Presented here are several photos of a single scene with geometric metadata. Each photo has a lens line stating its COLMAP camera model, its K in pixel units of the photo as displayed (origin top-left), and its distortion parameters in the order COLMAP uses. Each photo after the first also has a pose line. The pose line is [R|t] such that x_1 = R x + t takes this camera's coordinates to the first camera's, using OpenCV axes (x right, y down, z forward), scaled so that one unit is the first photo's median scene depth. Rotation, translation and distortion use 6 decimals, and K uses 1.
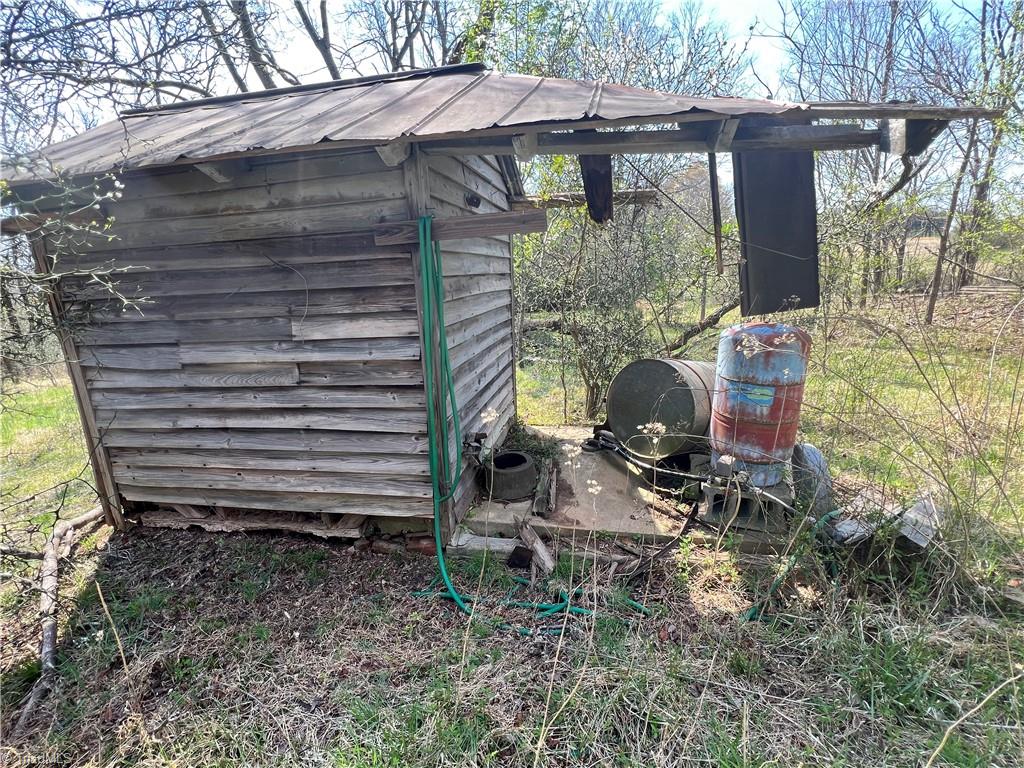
lens RADIAL K [[462.0, 0, 514.4], [0, 462.0, 384.1], [0, 0, 1]] dist [-0.004759, 0.001714]
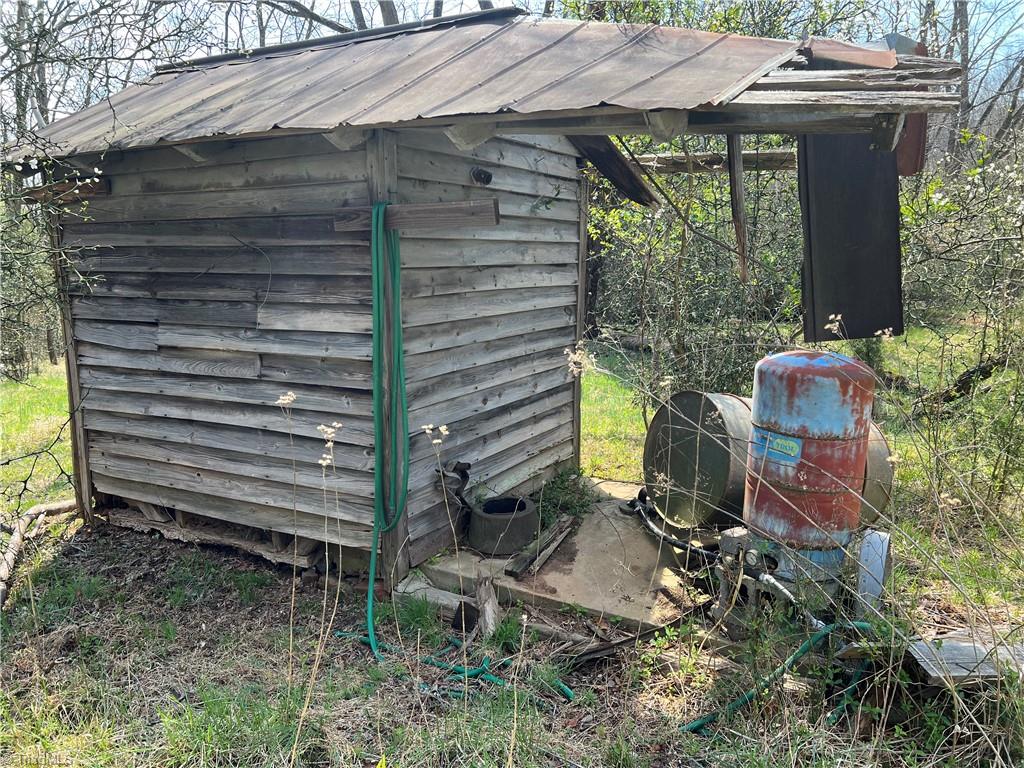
lens RADIAL K [[770.7, 0, 514.8], [0, 770.7, 383.2], [0, 0, 1]] dist [0.038086, -0.034895]
pose [[0.950625, 0.093362, -0.295964, 0.442998], [-0.111612, 0.992717, -0.045340, 0.022986], [0.289576, 0.076134, 0.954122, -0.282030]]
